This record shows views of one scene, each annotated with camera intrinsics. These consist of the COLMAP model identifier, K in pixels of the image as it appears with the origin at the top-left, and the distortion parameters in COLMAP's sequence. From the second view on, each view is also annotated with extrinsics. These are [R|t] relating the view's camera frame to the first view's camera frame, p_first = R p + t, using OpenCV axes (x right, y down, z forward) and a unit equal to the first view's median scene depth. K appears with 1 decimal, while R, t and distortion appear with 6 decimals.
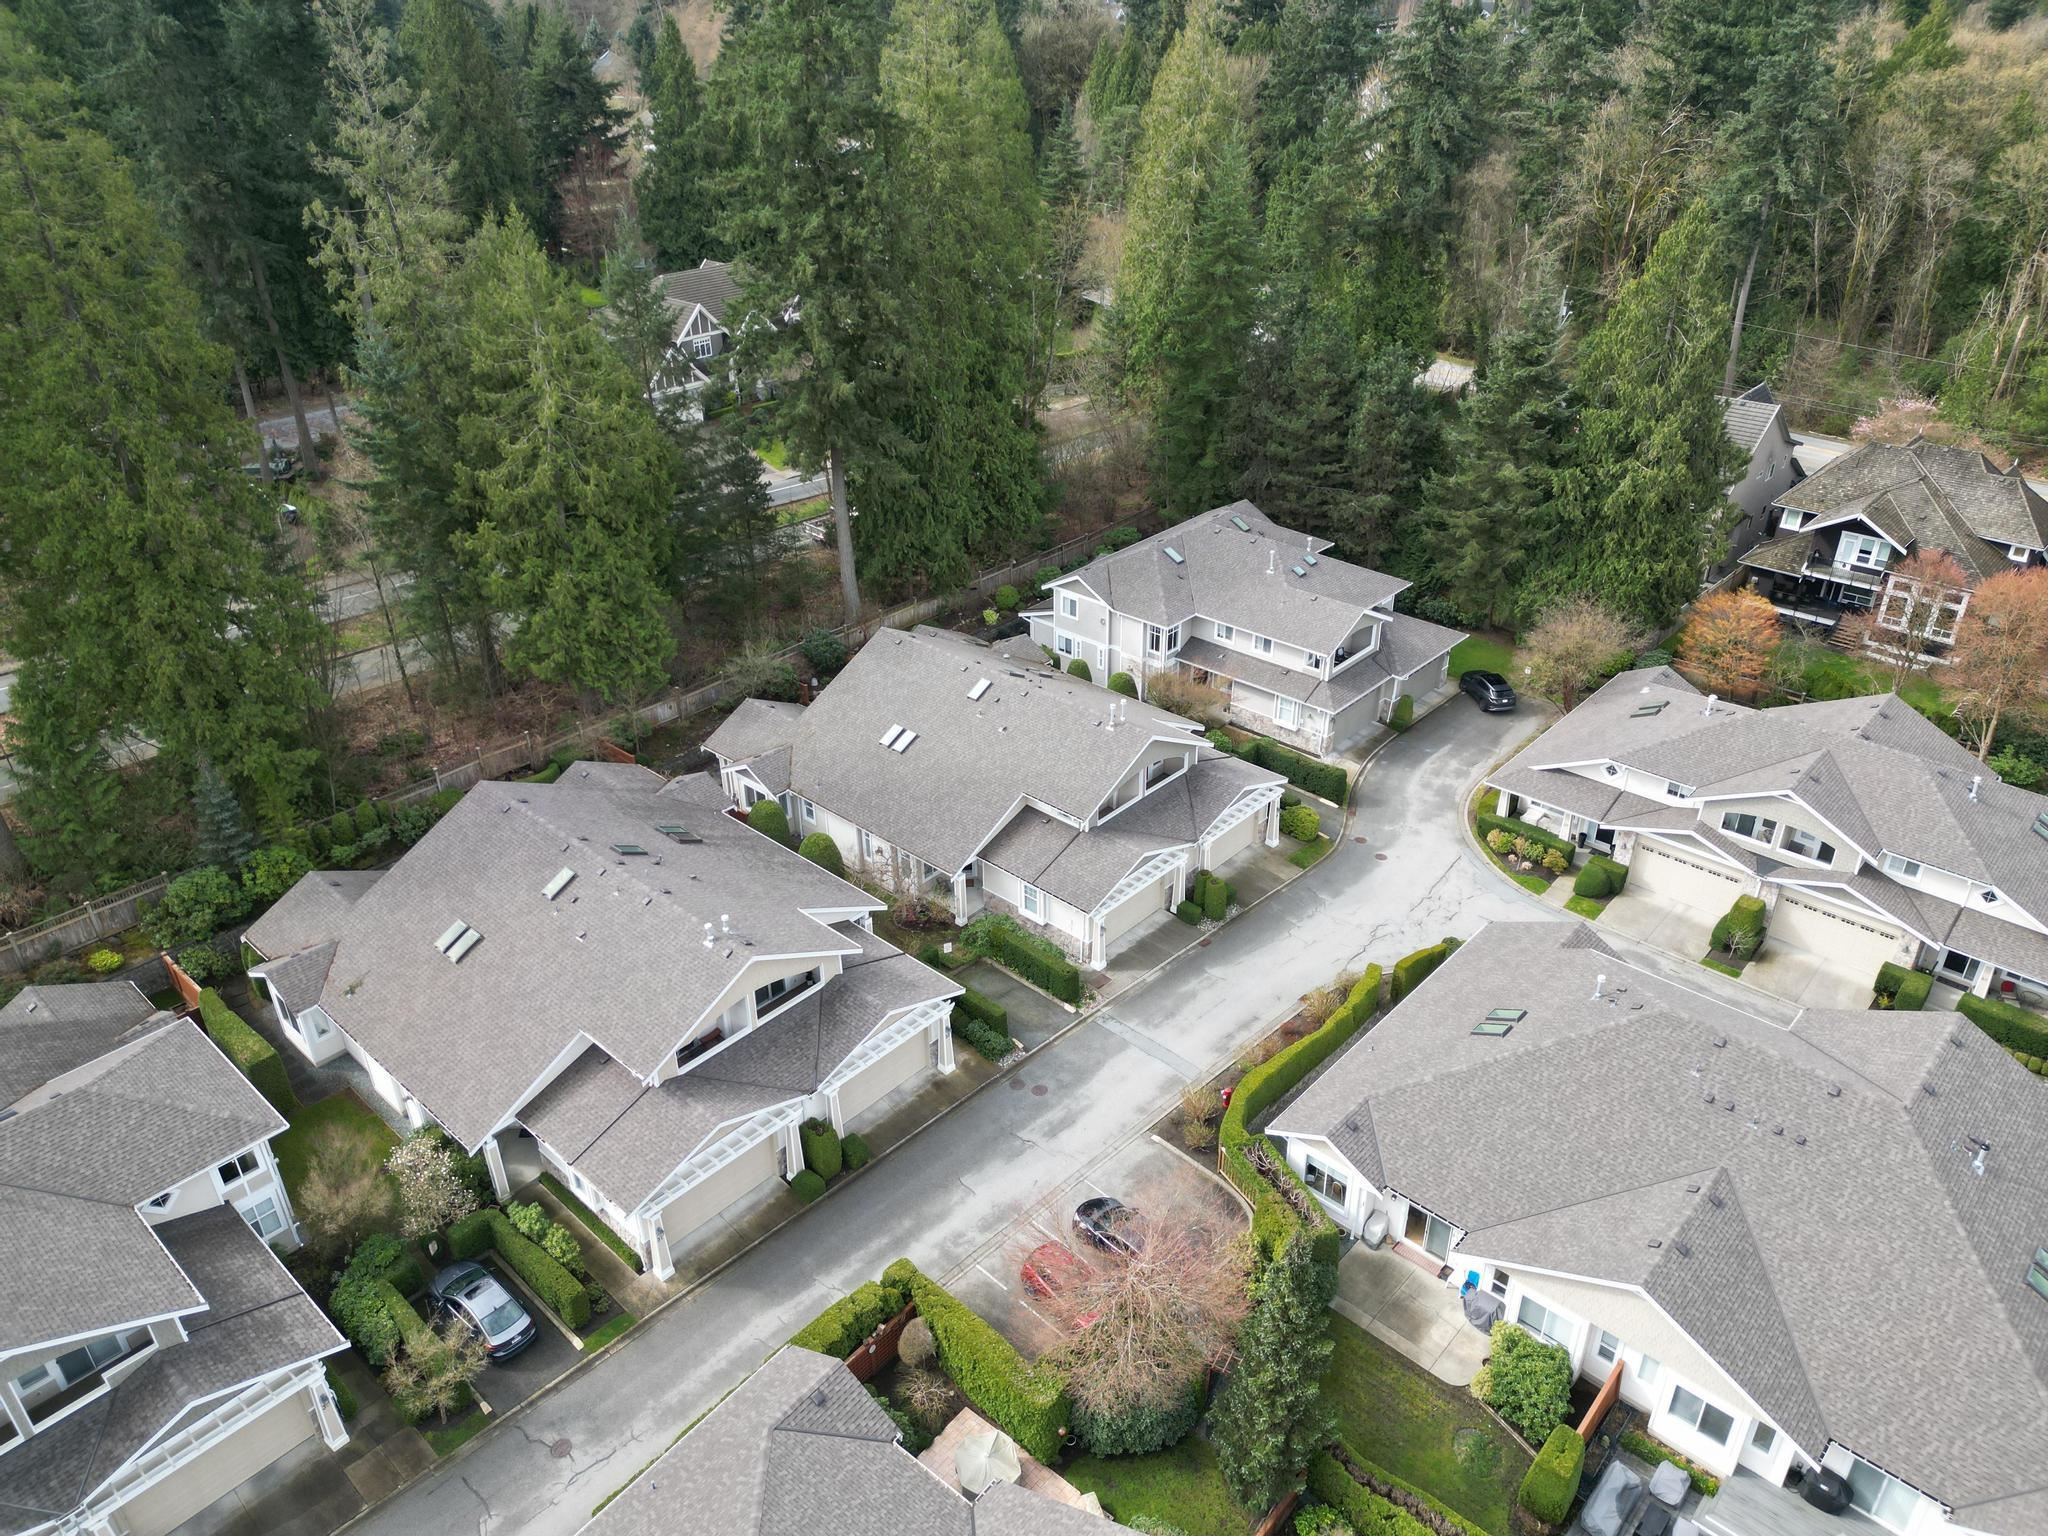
lens RADIAL K [[1425.5, 0, 1007.0], [0, 1425.5, 769.8], [0, 0, 1]] dist [0.106925, -0.108465]
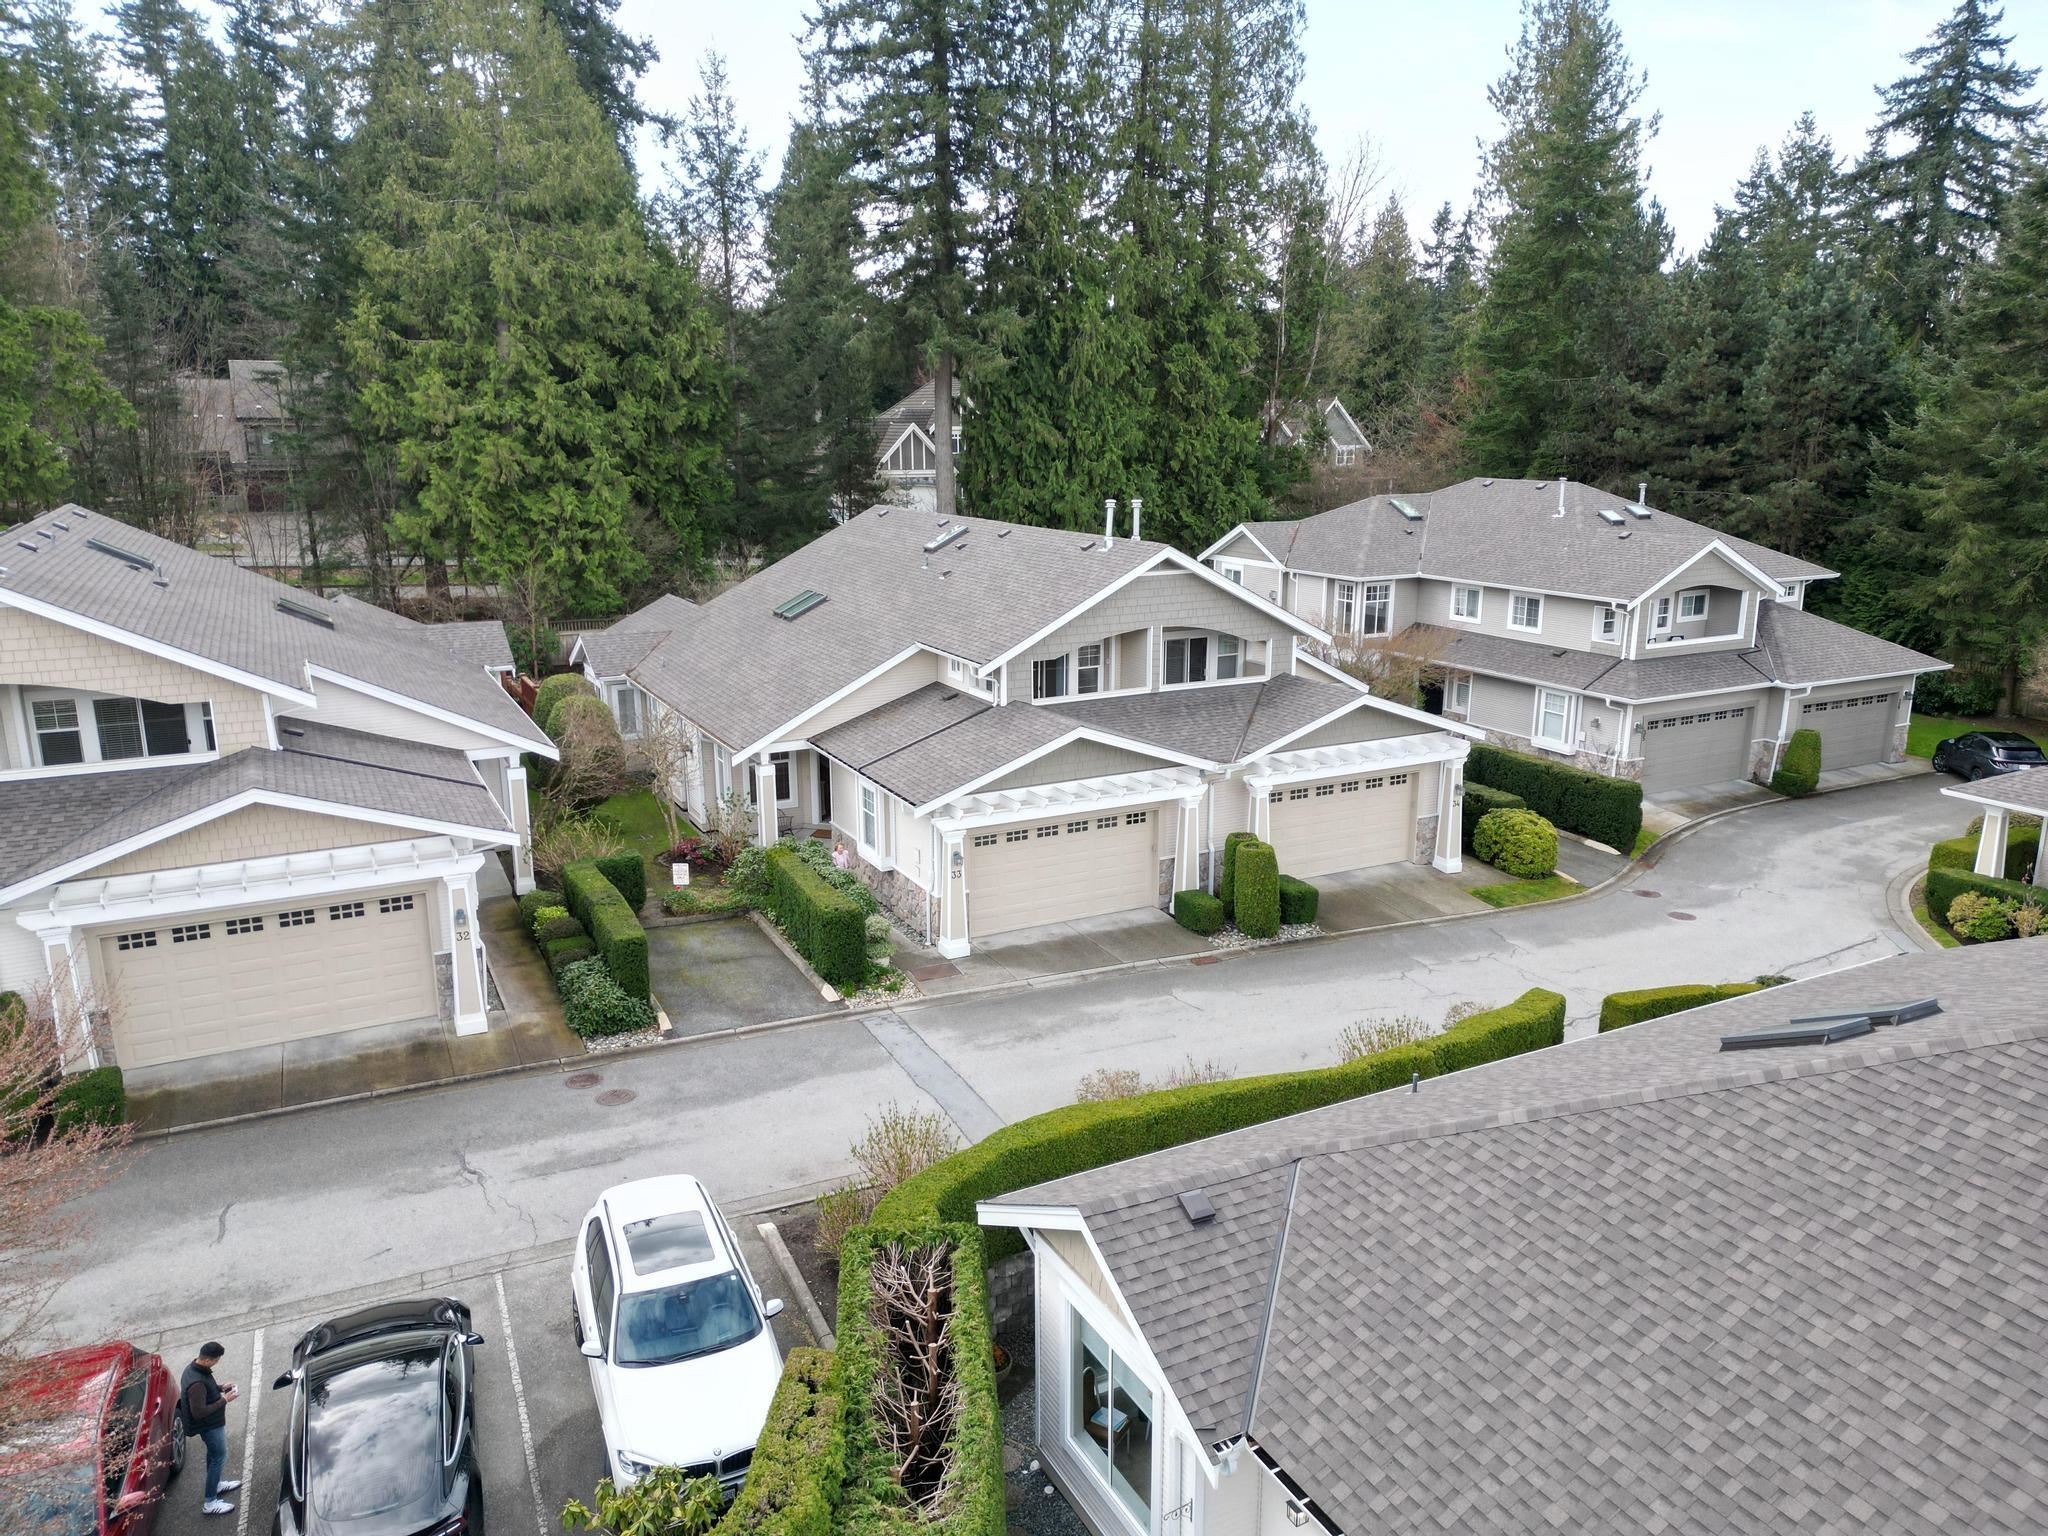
lens RADIAL K [[1425.5, 0, 1007.0], [0, 1425.5, 769.8], [0, 0, 1]] dist [0.106925, -0.108465]
pose [[0.941926, 0.095734, -0.321886, 0.204125], [-0.176521, 0.956552, -0.232054, 0.167403], [0.285685, 0.275397, 0.917900, 0.496510]]
